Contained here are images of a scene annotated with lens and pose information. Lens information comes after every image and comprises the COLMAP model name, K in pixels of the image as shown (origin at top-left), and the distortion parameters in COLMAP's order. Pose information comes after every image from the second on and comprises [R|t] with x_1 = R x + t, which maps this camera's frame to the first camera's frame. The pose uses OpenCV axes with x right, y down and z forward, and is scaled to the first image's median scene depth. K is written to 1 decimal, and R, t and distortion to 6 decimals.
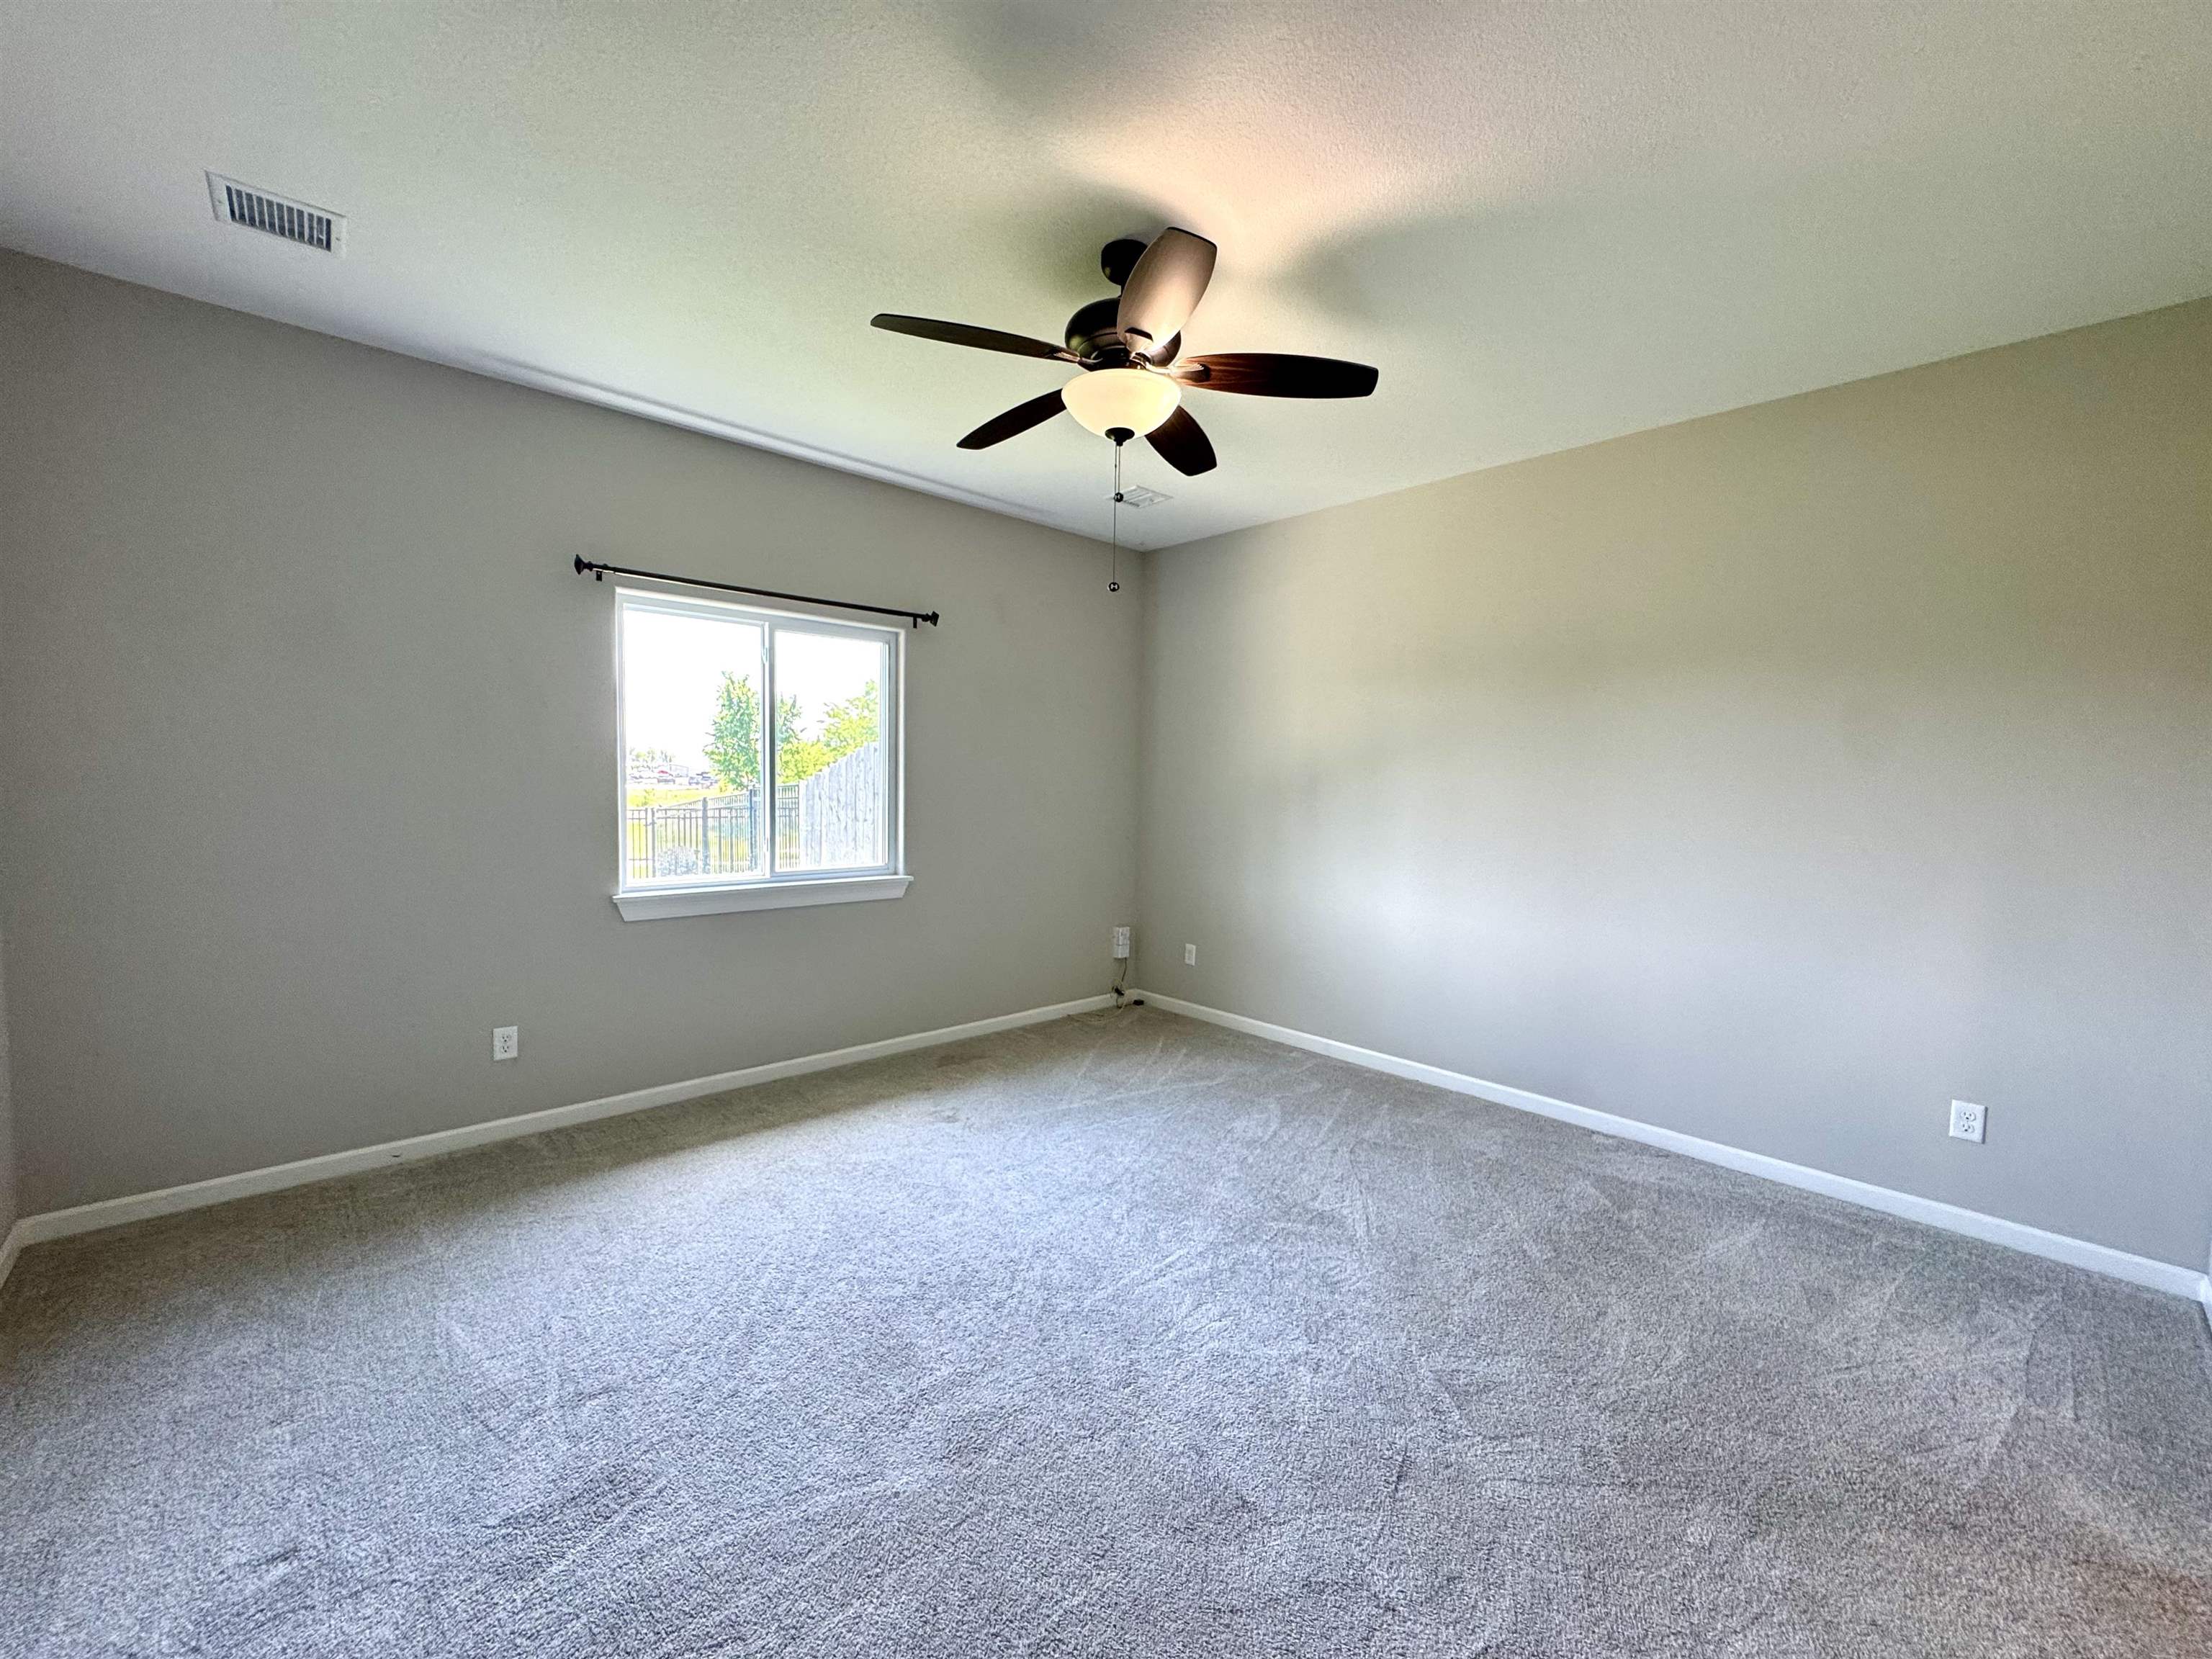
lens RADIAL K [[884.4, 0, 1058.0], [0, 884.4, 824.6], [0, 0, 1]] dist [-0.006038, 0.001127]
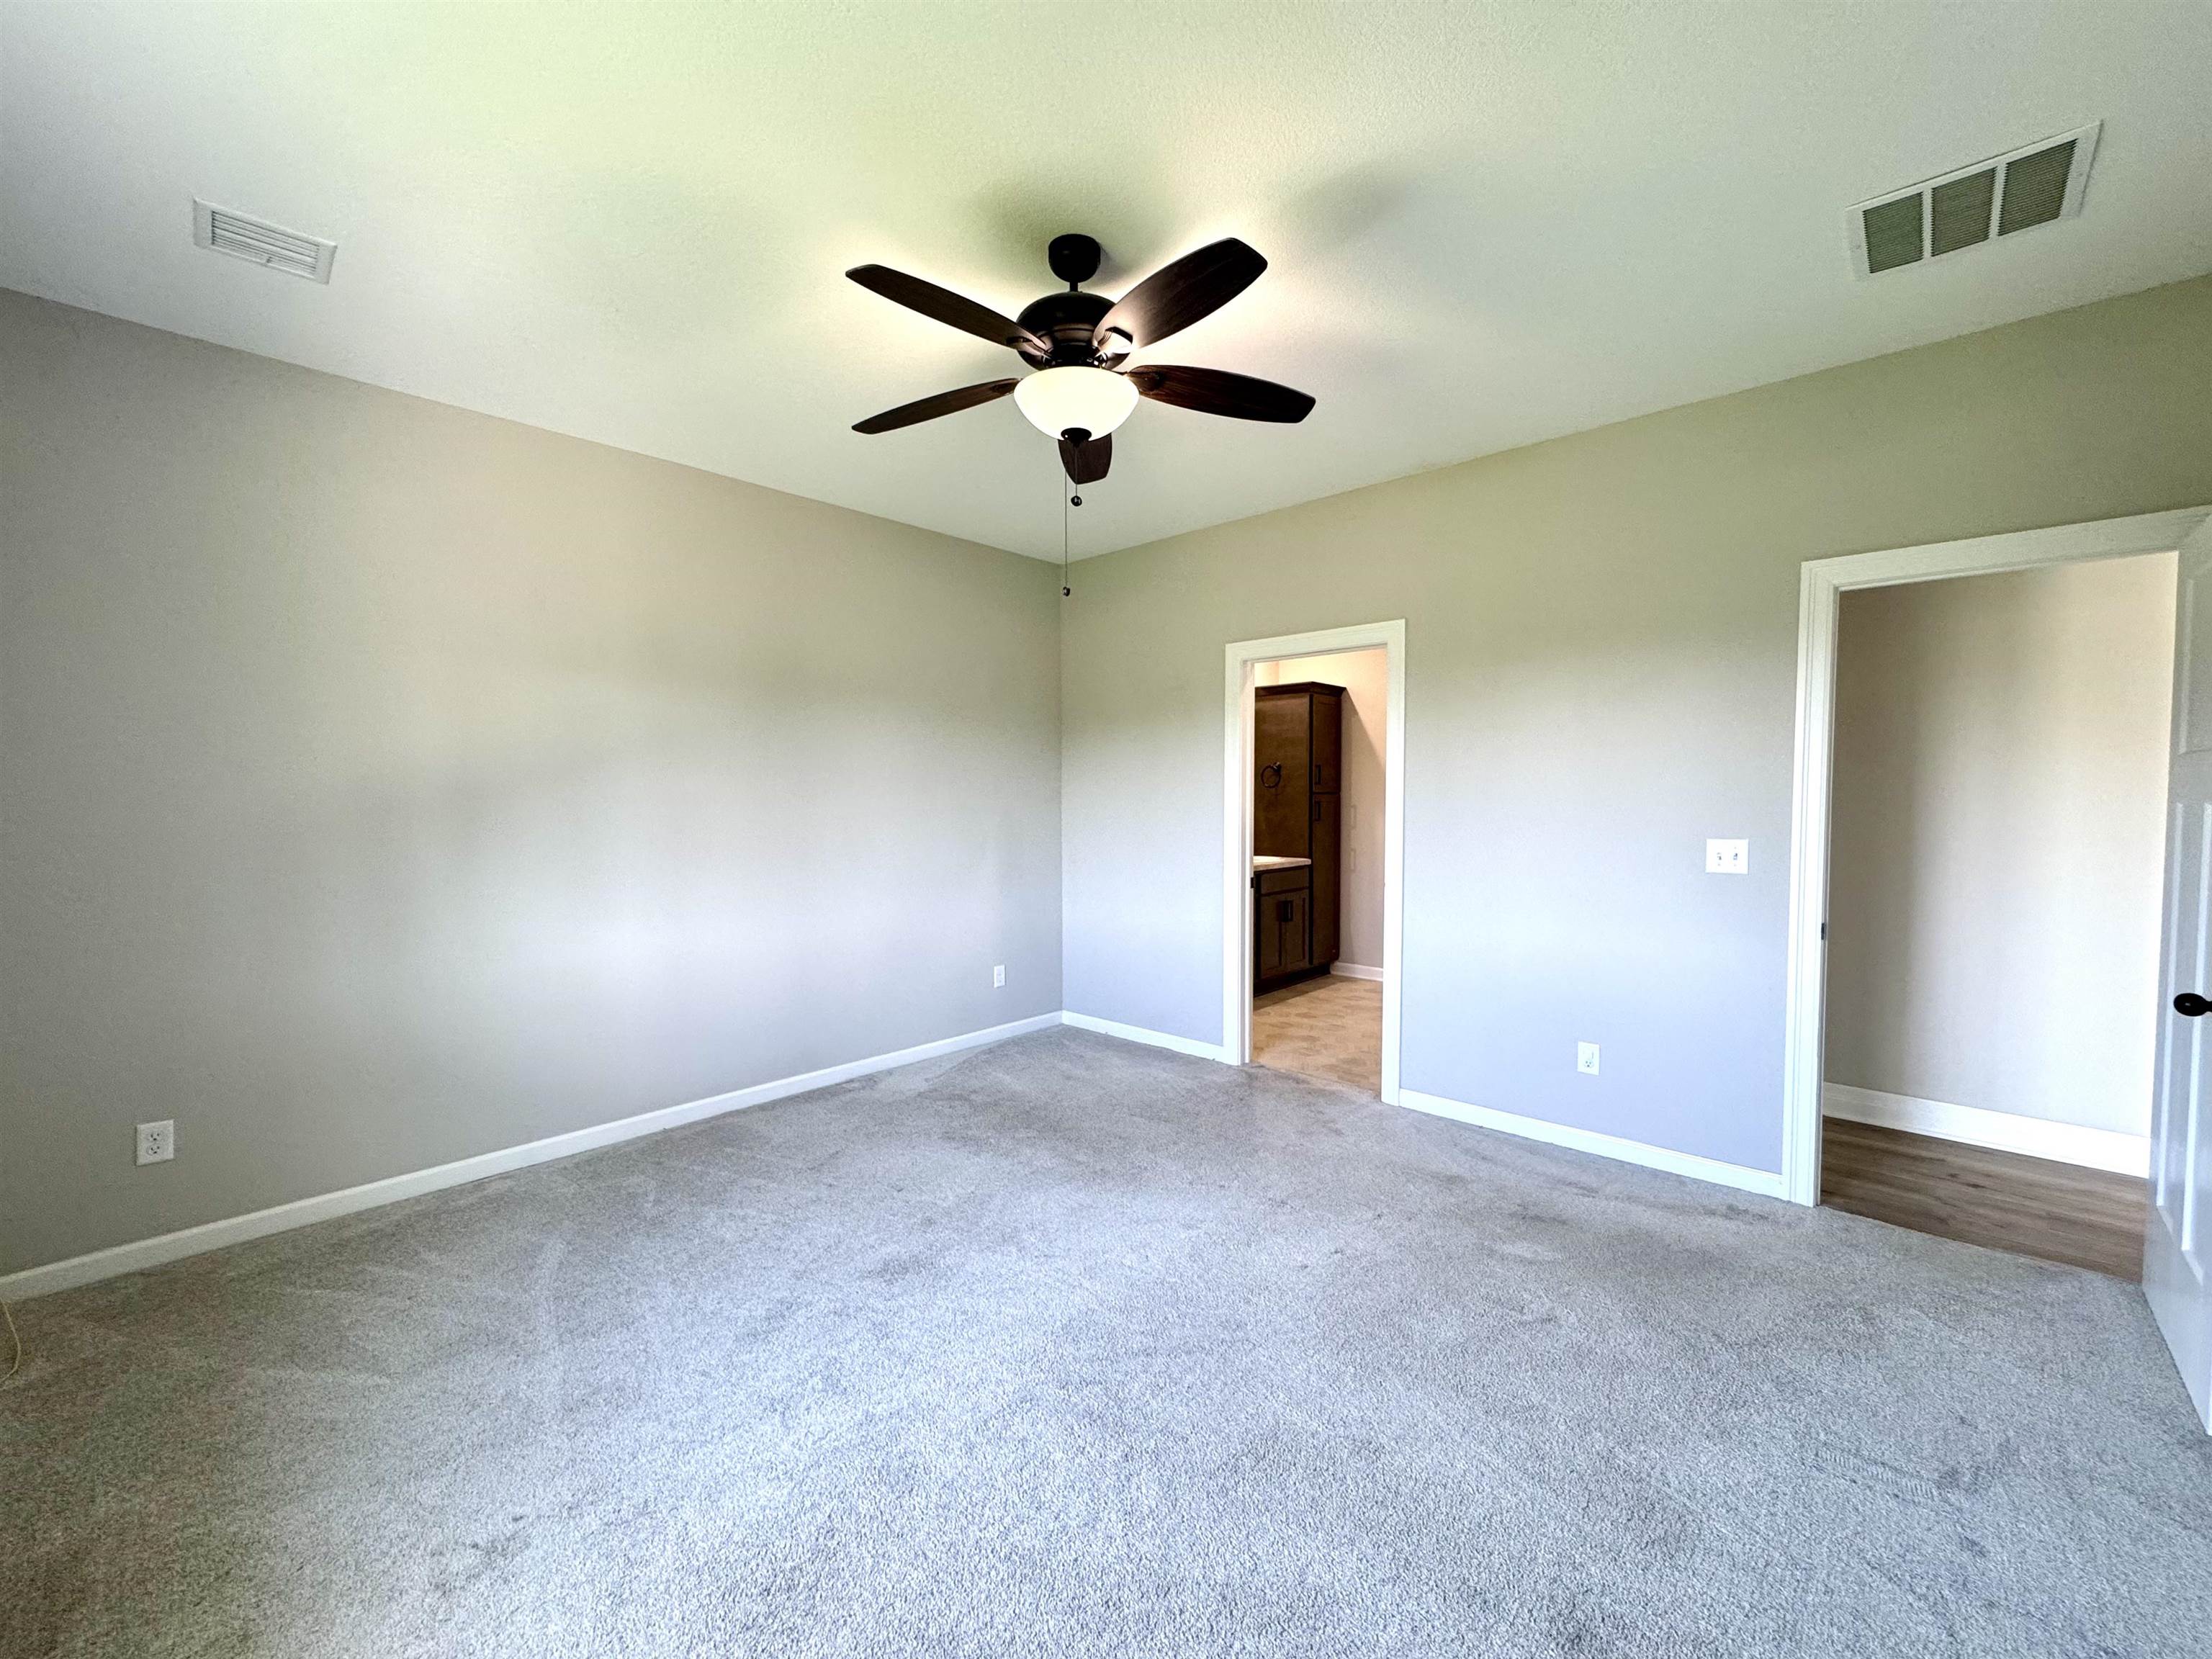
lens RADIAL K [[884.4, 0, 1122.4], [0, 884.4, 829.5], [0, 0, 1]] dist [-0.006038, 0.001127]
pose [[-0.113367, -0.050370, 0.992276, -0.527112], [0.064955, 0.996202, 0.057990, -0.032300], [-0.991428, 0.071028, -0.109665, 0.645526]]
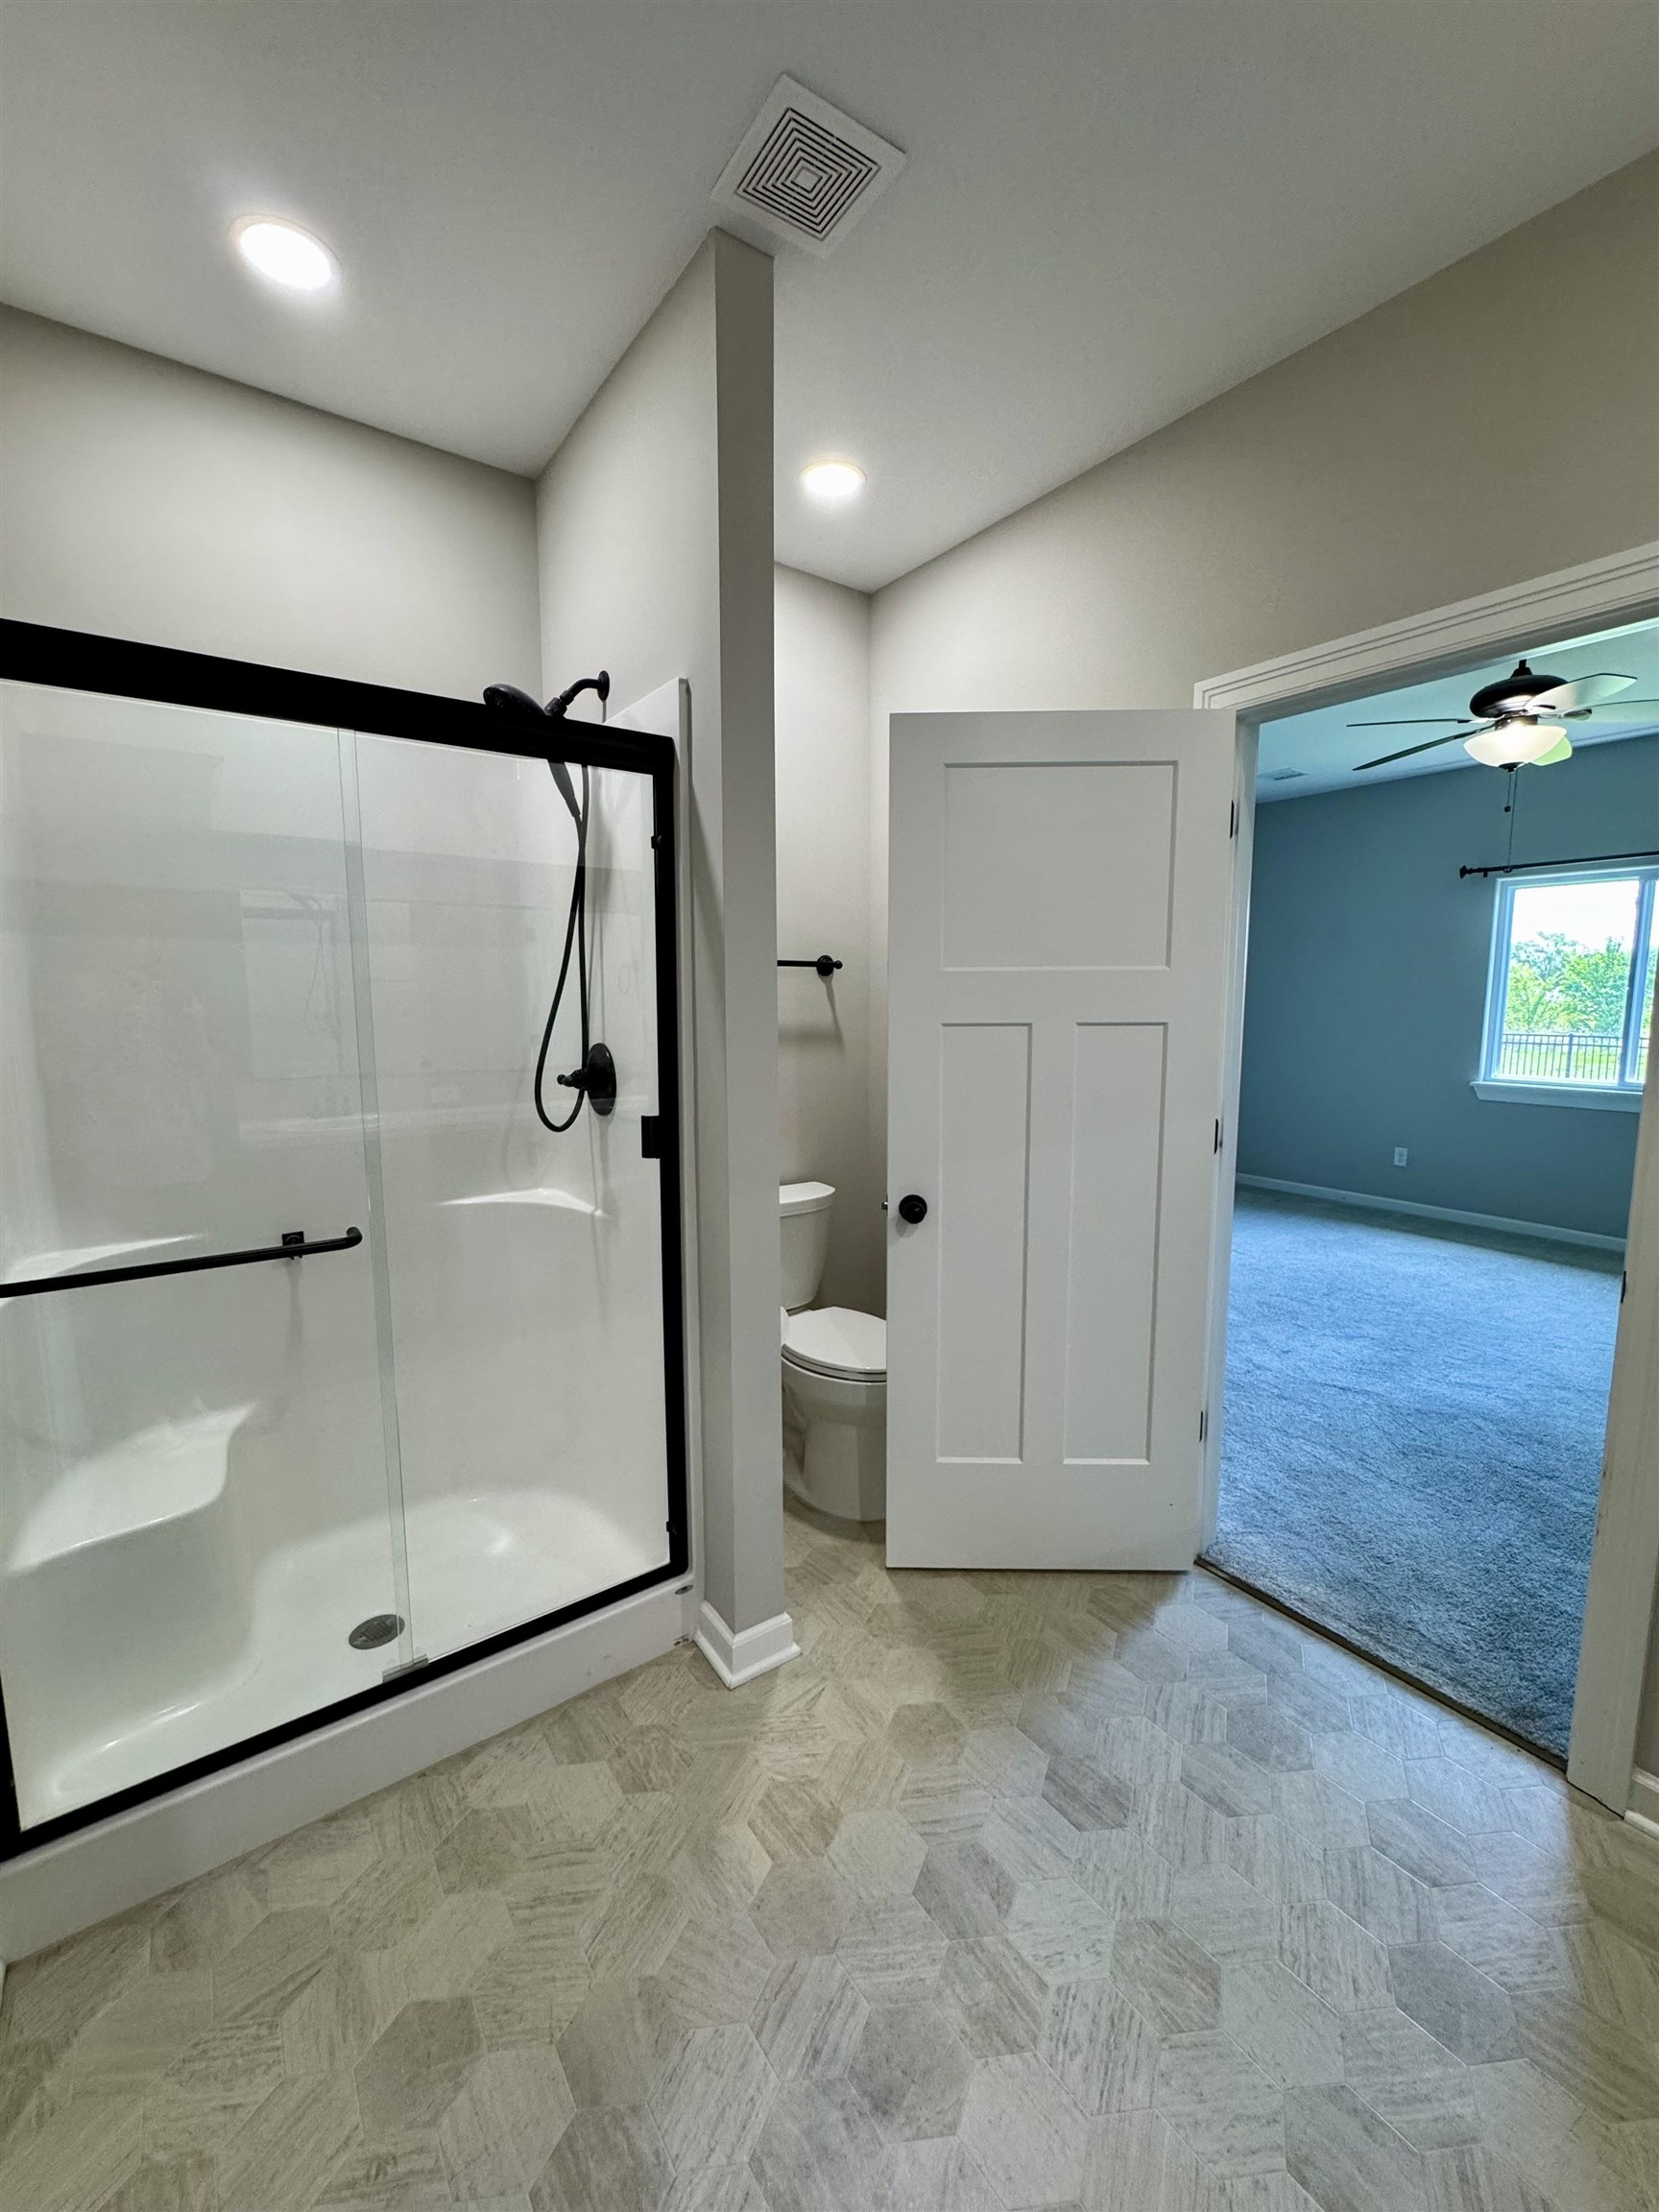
lens RADIAL K [[884.4, 0, 820.4], [0, 884.4, 1088.7], [0, 0, 1]] dist [-0.006038, 0.001127]
pose [[-0.105751, 0.101084, -0.989241, 0.976738], [-0.066825, 0.991849, 0.108494, 0.015924], [0.992145, 0.077579, -0.098134, -0.029700]]
